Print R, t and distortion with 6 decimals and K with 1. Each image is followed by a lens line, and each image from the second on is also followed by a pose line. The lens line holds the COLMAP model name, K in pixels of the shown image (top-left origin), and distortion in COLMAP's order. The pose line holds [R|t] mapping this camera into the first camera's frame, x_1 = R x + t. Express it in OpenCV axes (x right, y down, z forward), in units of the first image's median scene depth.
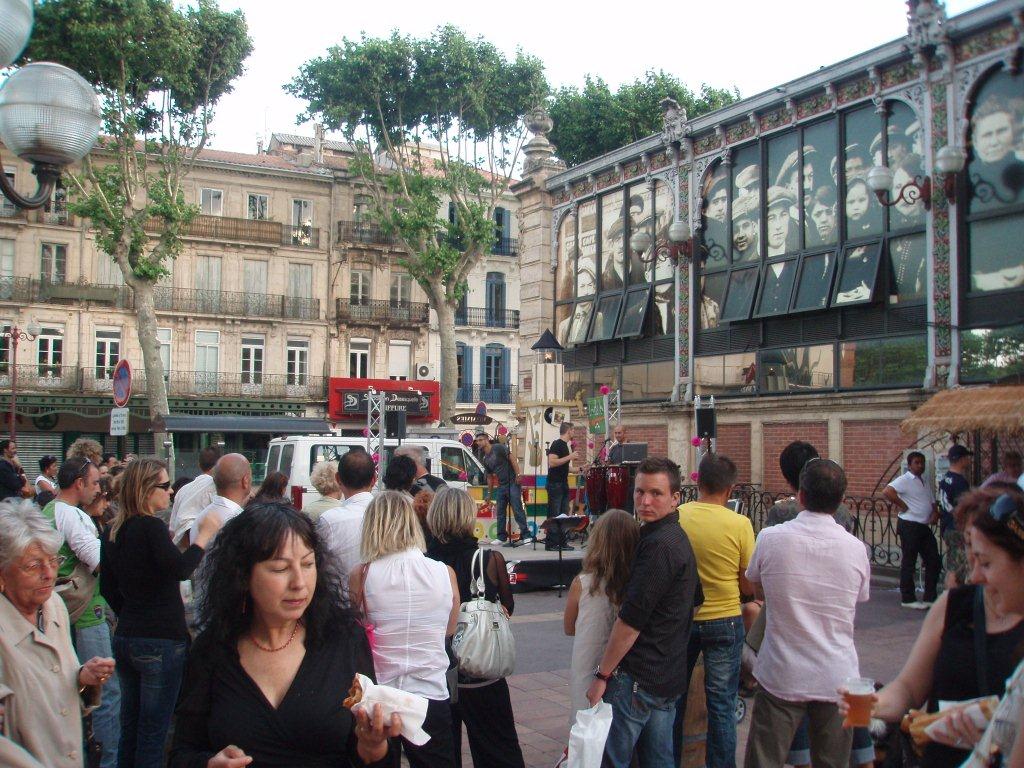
lens RADIAL K [[1064.0, 0, 501.3], [0, 1064.0, 385.2], [0, 0, 1]] dist [-0.105764, 0.000000]
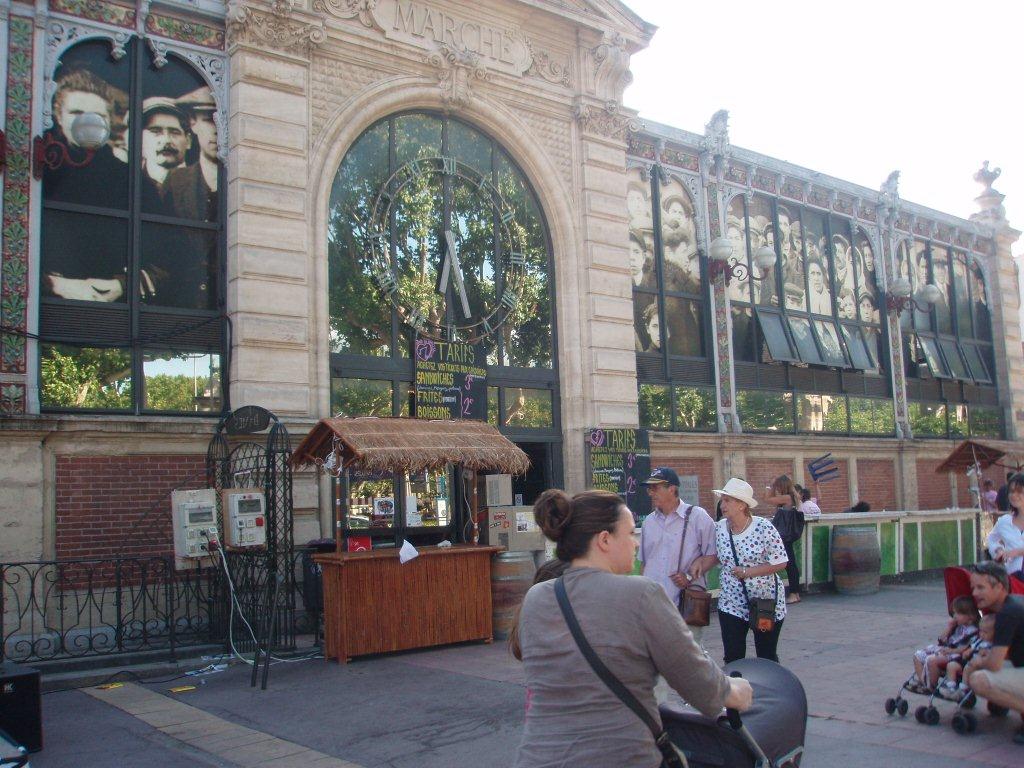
lens RADIAL K [[1064.0, 0, 502.7], [0, 1064.0, 398.3], [0, 0, 1]] dist [-0.105764, 0.000000]
pose [[-0.171241, 0.094754, 0.980662, -0.278301], [-0.017546, 0.994913, -0.099195, 0.044241], [-0.985073, -0.034193, -0.168707, 0.590655]]
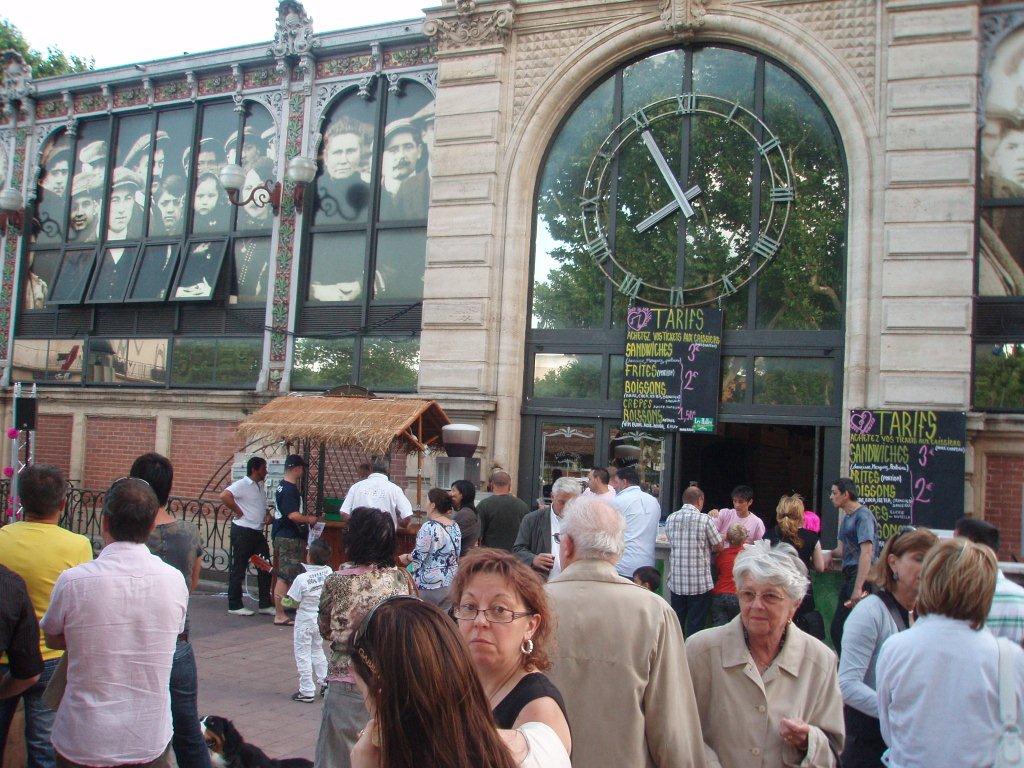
lens RADIAL K [[1064.0, 0, 508.2], [0, 1064.0, 383.7], [0, 0, 1]] dist [-0.105764, 0.000000]
pose [[0.804276, 0.069137, 0.590220, -0.001488], [-0.073479, 0.997157, -0.016677, -0.004025], [-0.589695, -0.029956, 0.807070, 0.027836]]
